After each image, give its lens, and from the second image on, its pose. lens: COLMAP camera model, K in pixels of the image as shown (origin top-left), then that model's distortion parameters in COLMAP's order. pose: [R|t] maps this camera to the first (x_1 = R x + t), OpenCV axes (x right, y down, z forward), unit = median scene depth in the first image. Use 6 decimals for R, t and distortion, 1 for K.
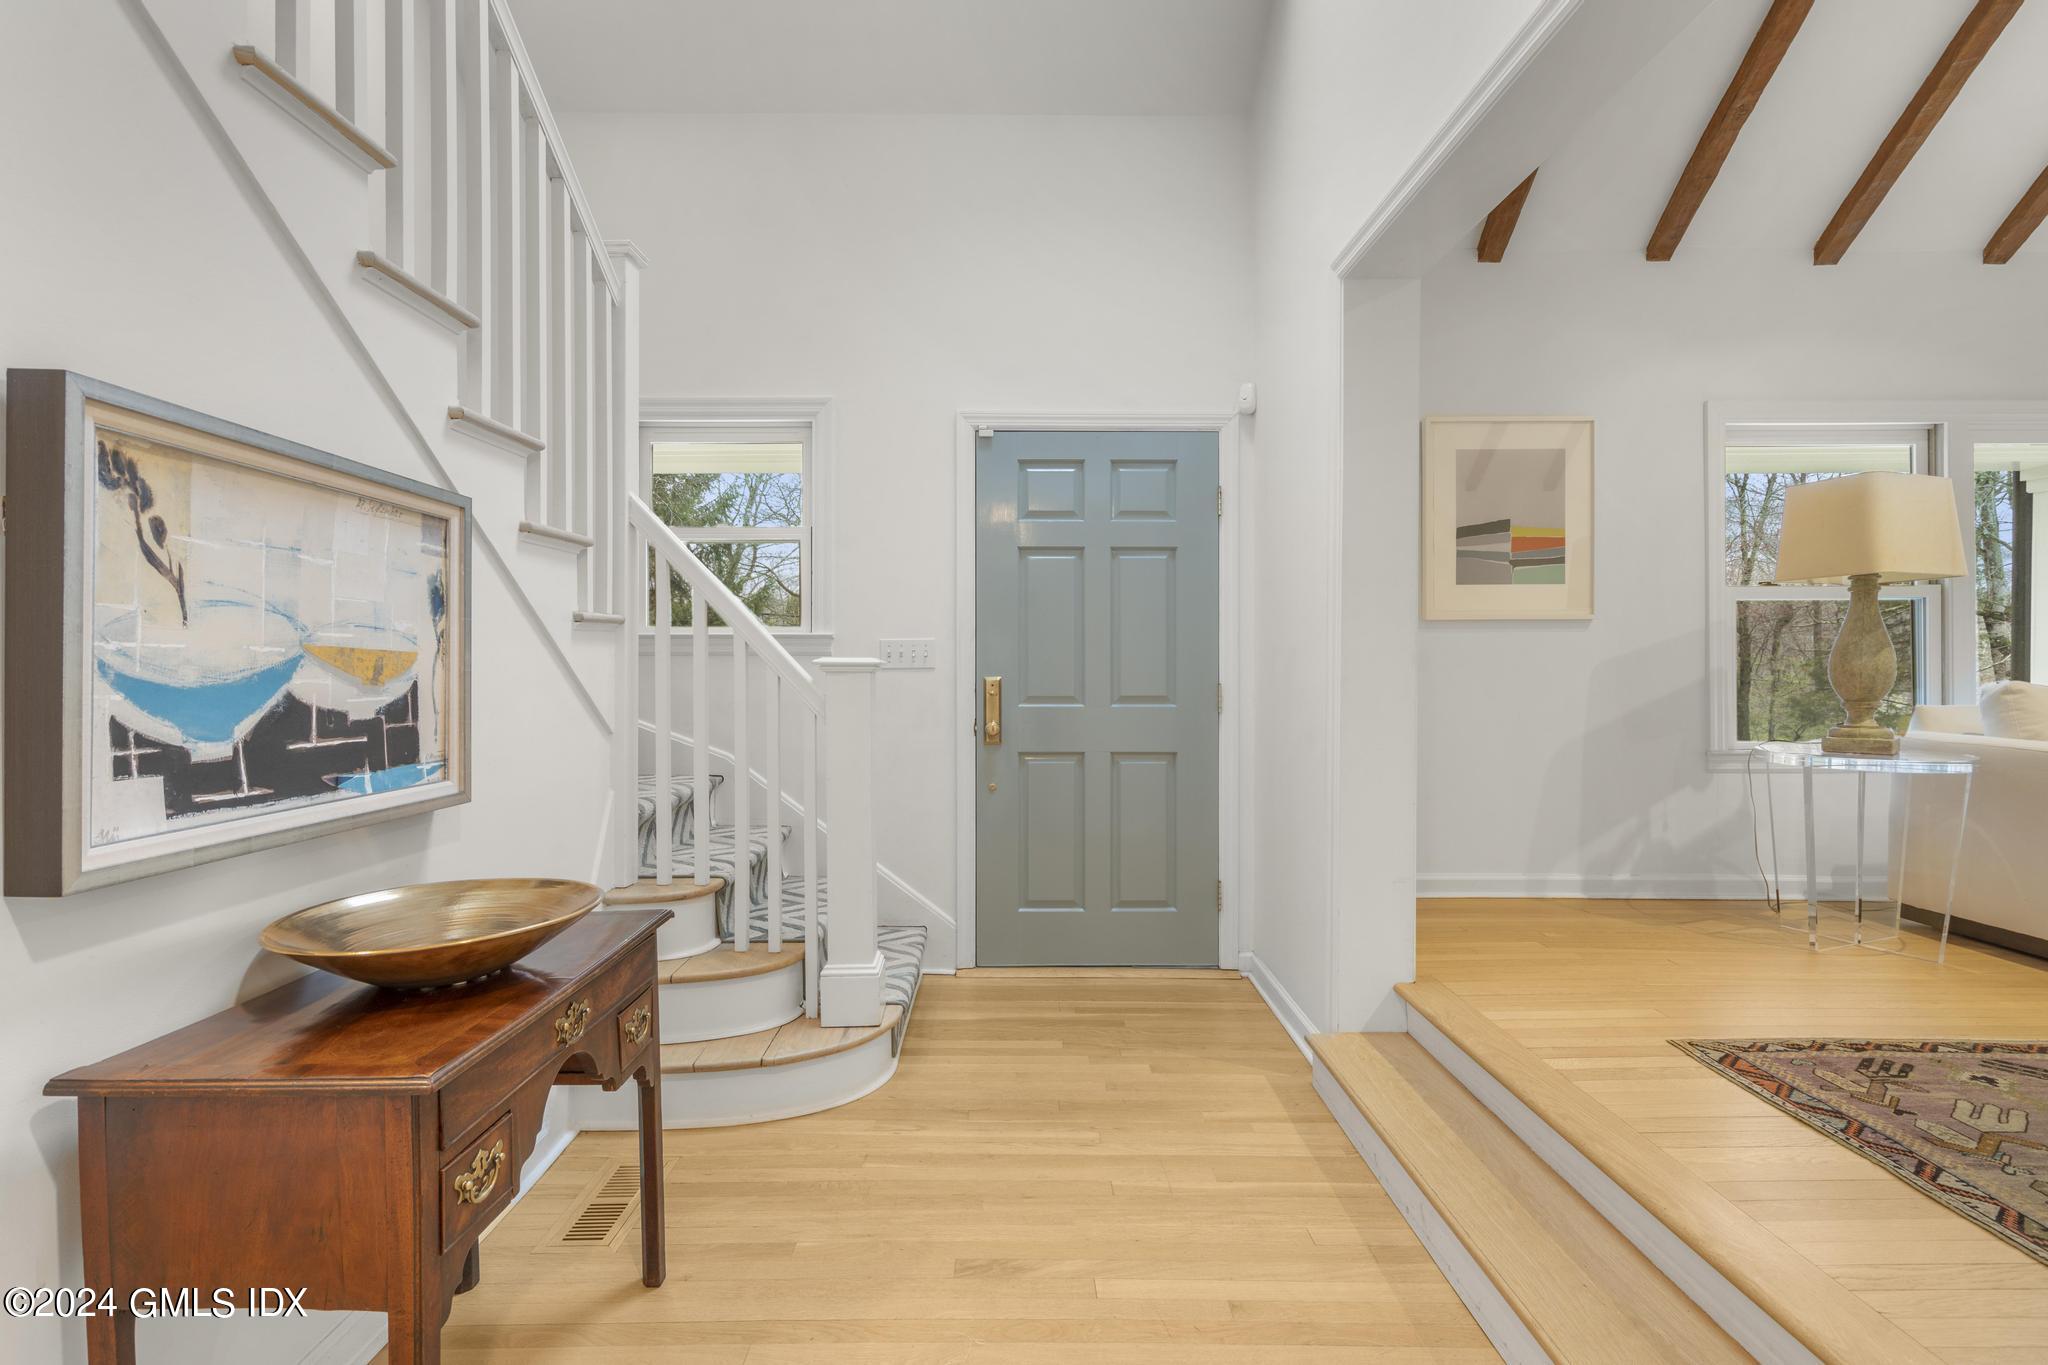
lens RADIAL K [[940.8, 0, 1024.2], [0, 940.8, 672.6], [0, 0, 1]] dist [-0.001112, 0.000185]
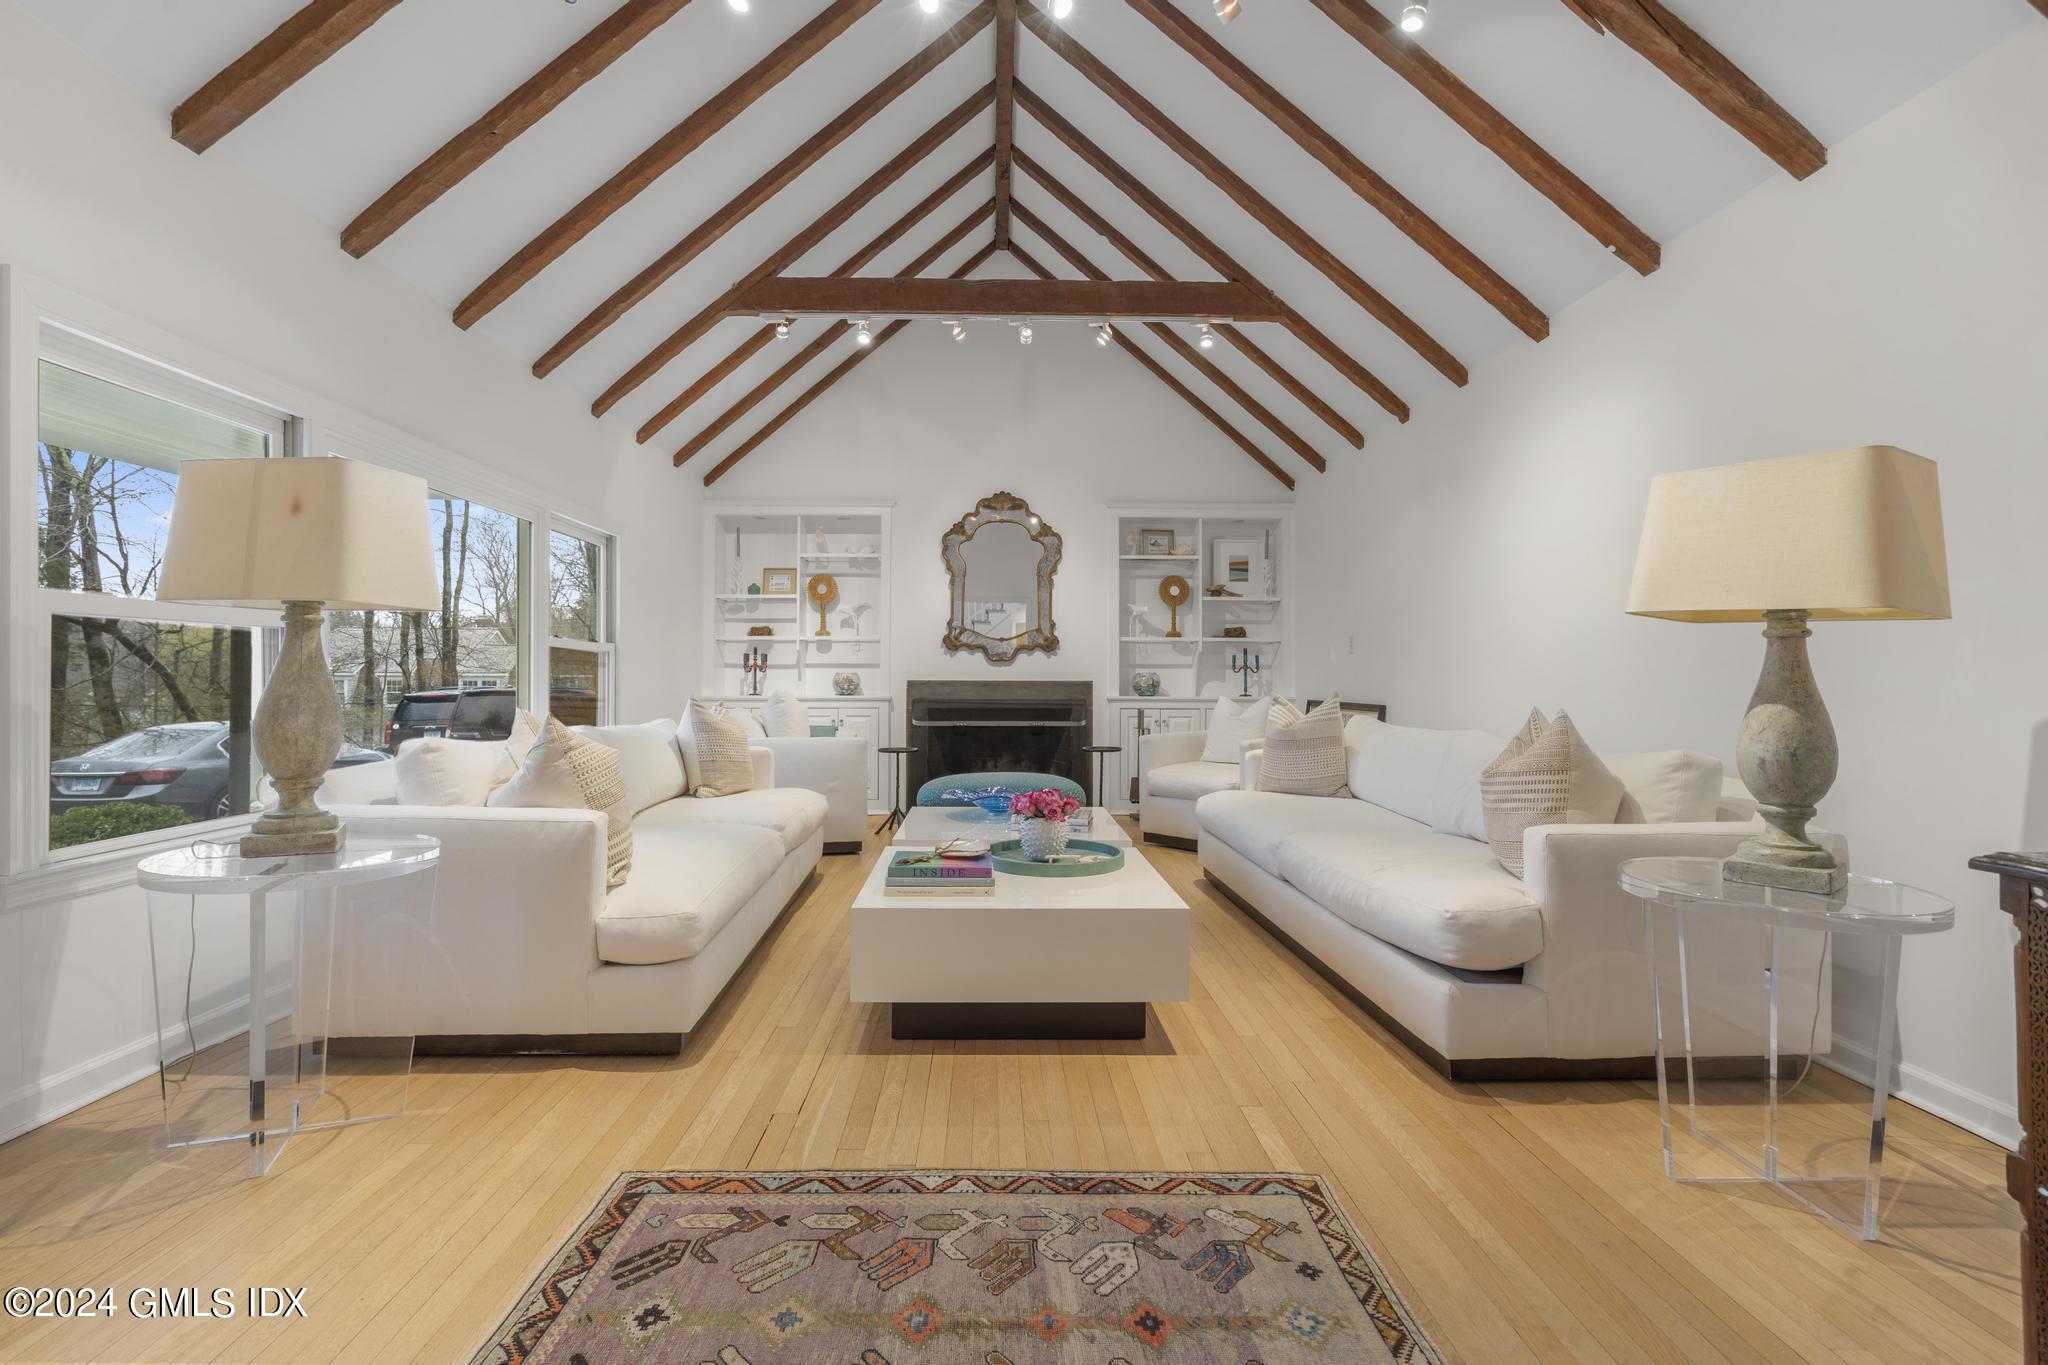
lens RADIAL K [[940.8, 0, 1020.3], [0, 940.8, 665.4], [0, 0, 1]] dist [-0.001112, 0.000185]
pose [[-0.024109, 0.016704, 0.999570, 0.173358], [-0.001651, 0.999858, -0.016748, -0.043590], [-0.999708, -0.002054, -0.024078, 0.474326]]
